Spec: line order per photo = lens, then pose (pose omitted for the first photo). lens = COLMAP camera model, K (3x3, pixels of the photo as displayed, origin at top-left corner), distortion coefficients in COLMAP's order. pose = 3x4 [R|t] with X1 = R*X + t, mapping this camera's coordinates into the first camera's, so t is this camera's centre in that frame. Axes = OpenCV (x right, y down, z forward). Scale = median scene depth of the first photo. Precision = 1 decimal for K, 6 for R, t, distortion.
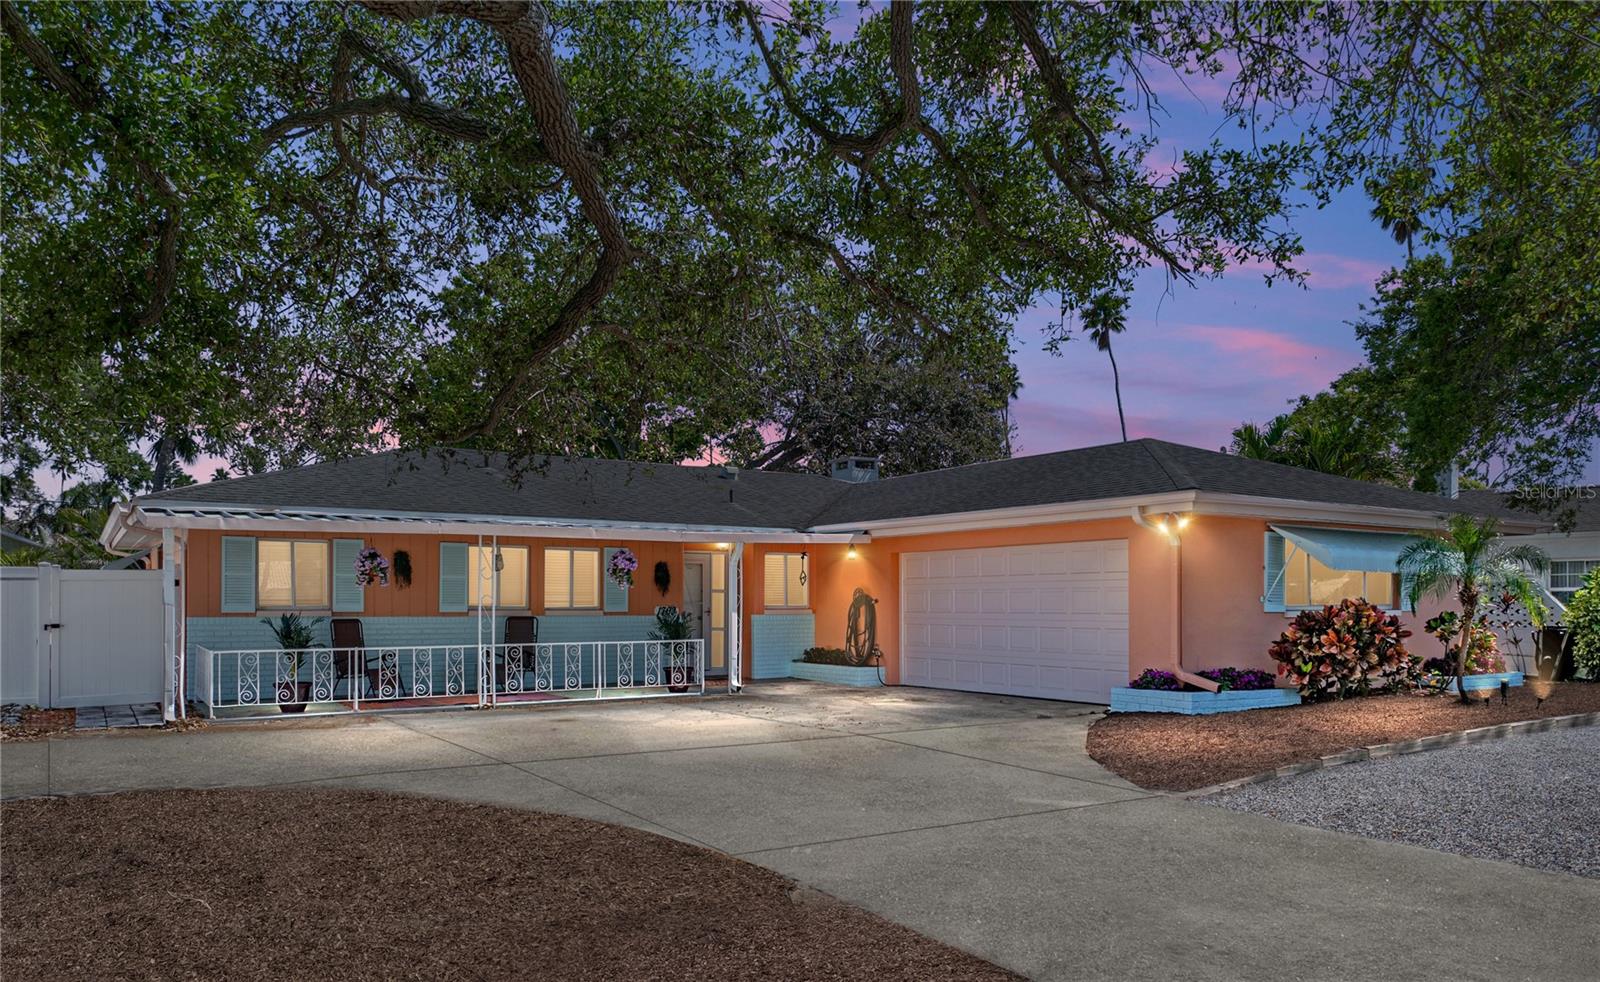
lens RADIAL K [[1155.7, 0, 804.3], [0, 1155.7, 597.7], [0, 0, 1]] dist [-0.000657, 0.000860]
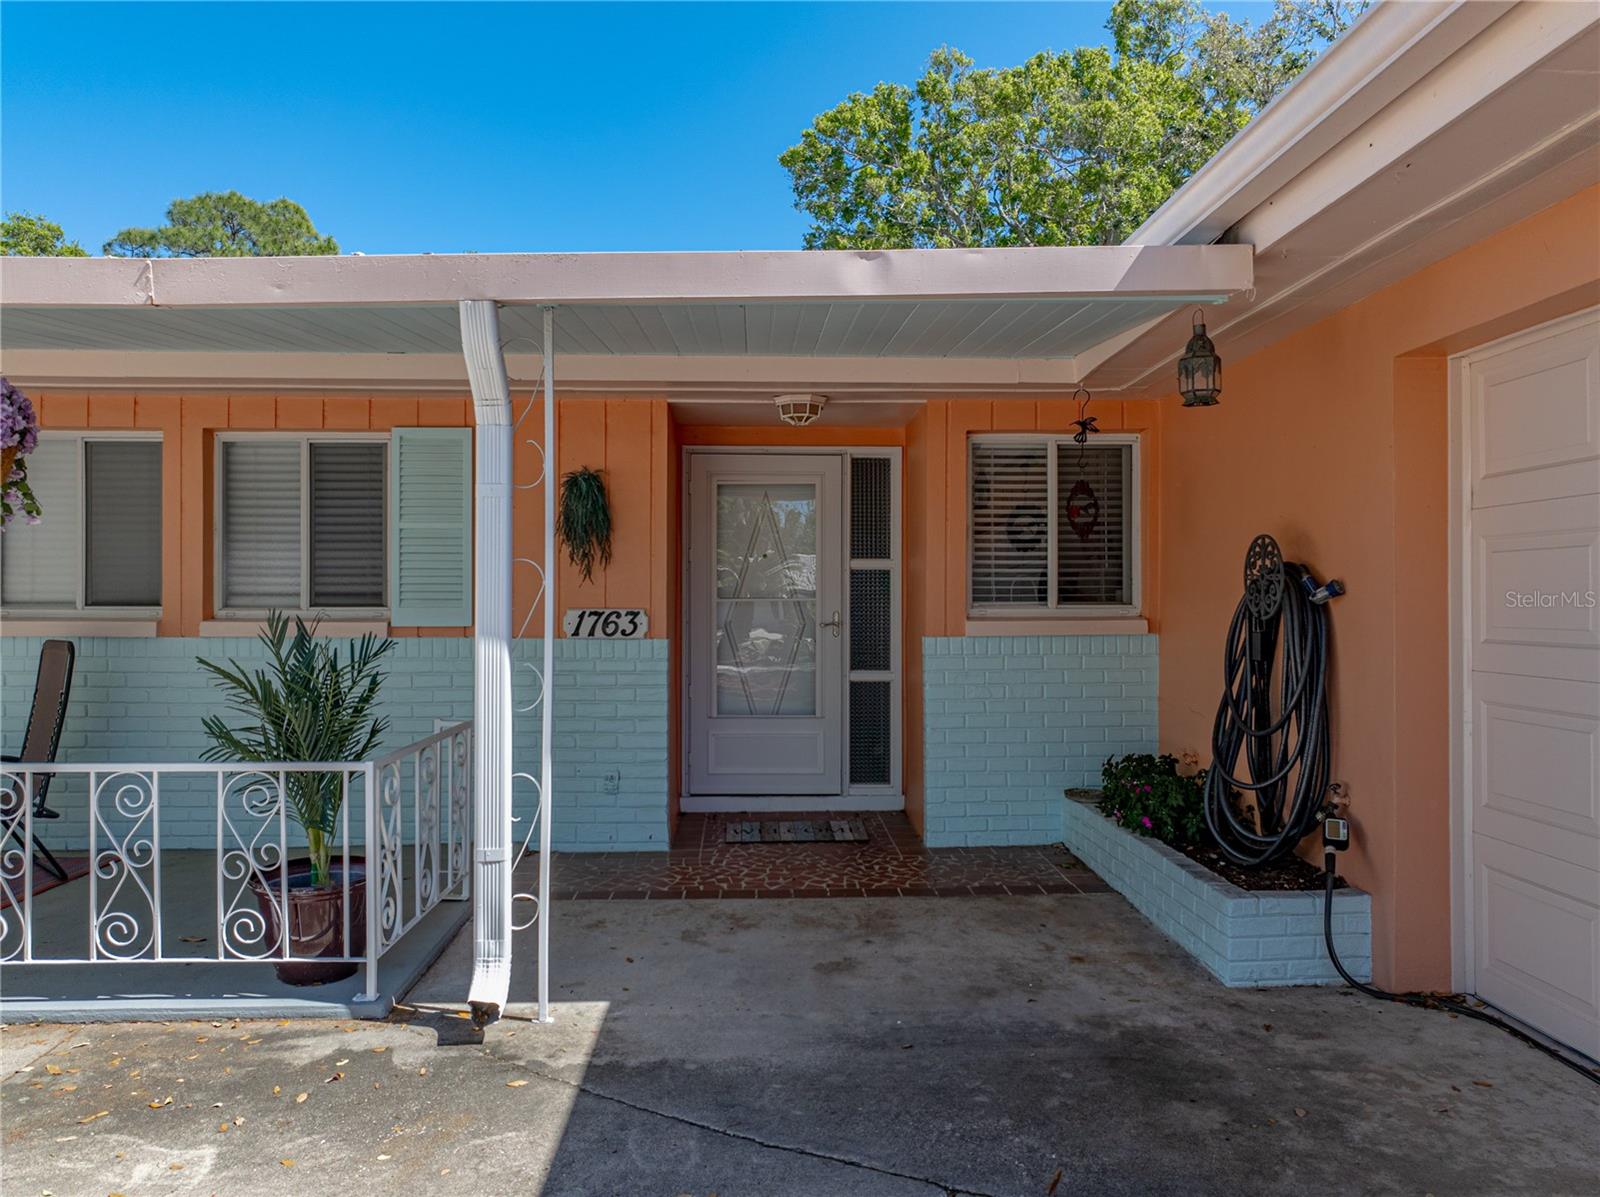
lens RADIAL K [[1138.7, 0, 800.0], [0, 1138.7, 598.5], [0, 0, 1]] dist [0.002686, 0.003828]
pose [[0.857311, -0.001871, -0.514795, 0.090480], [0.004880, 0.999978, 0.004493, 0.003161], [0.514775, -0.006364, 0.857301, 0.795261]]
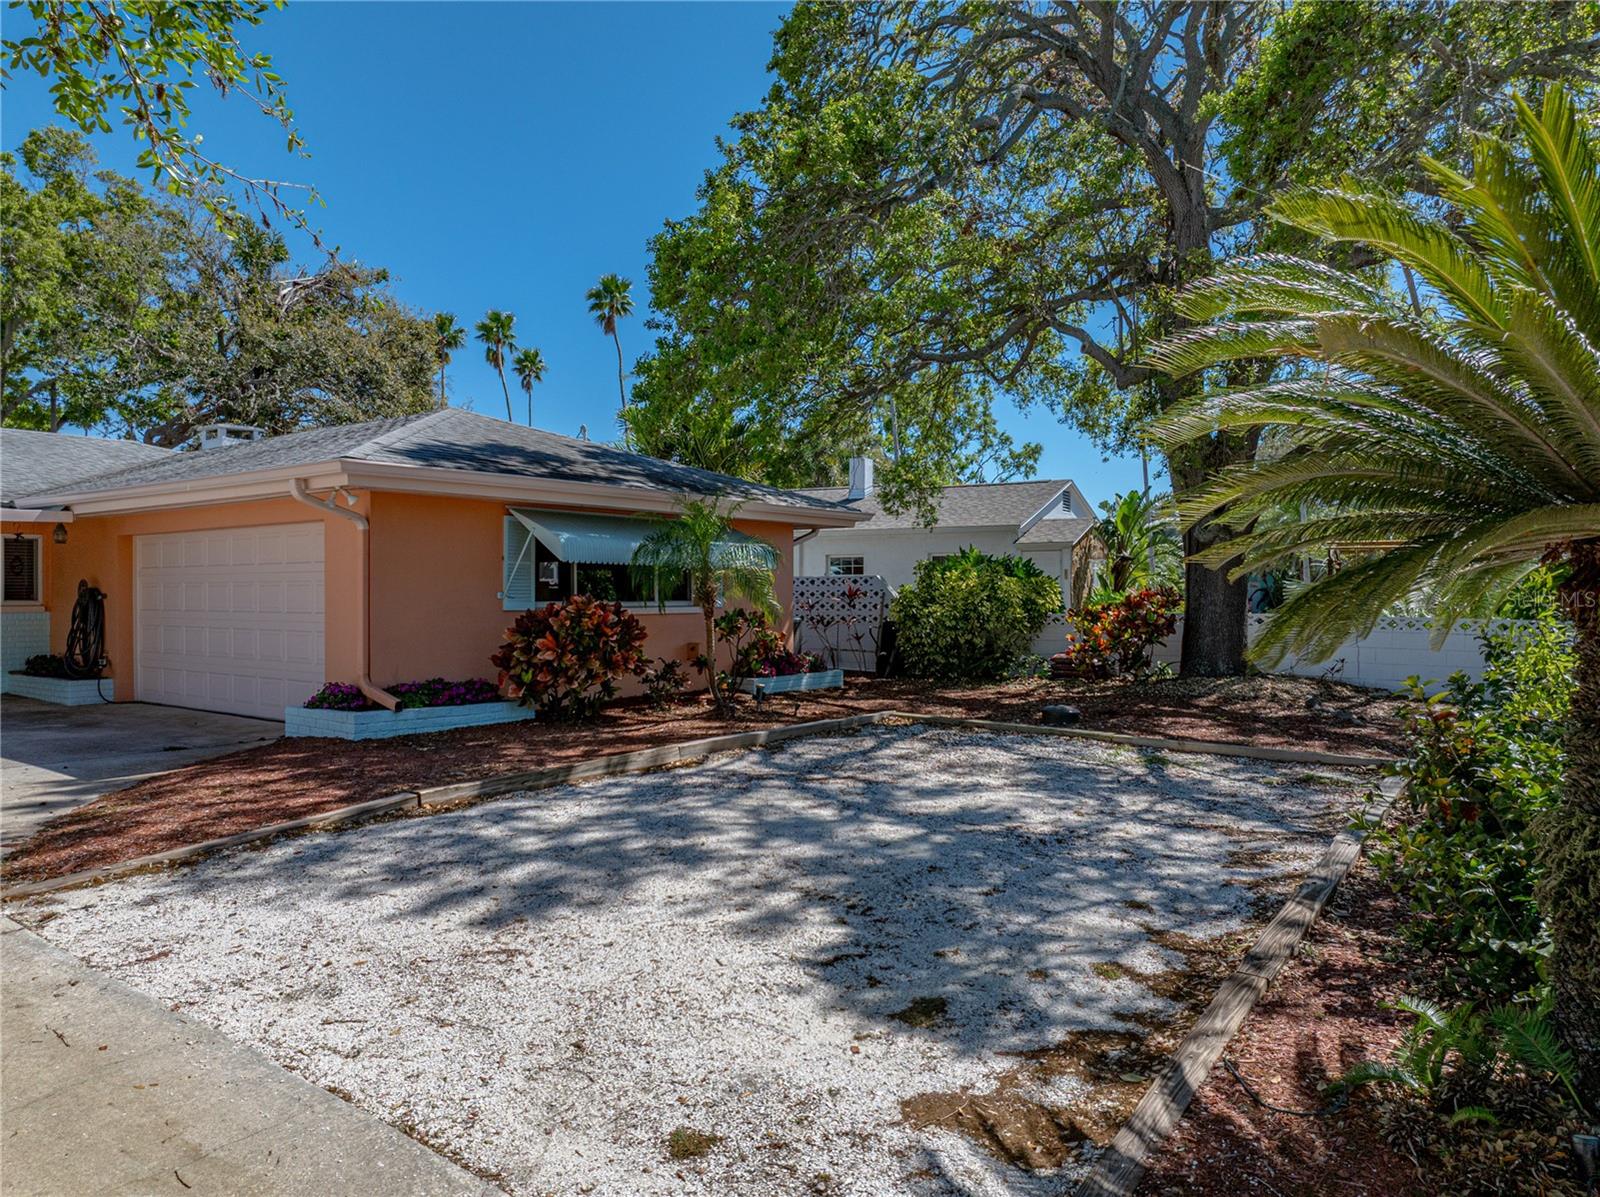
lens RADIAL K [[1138.7, 0, 800.0], [0, 1138.7, 598.5], [0, 0, 1]] dist [0.002686, 0.003828]
pose [[0.945992, -0.001505, 0.324185, 0.270928], [-0.001536, 0.999957, 0.009124, -0.003604], [-0.324185, -0.009129, 0.945950, 0.115176]]
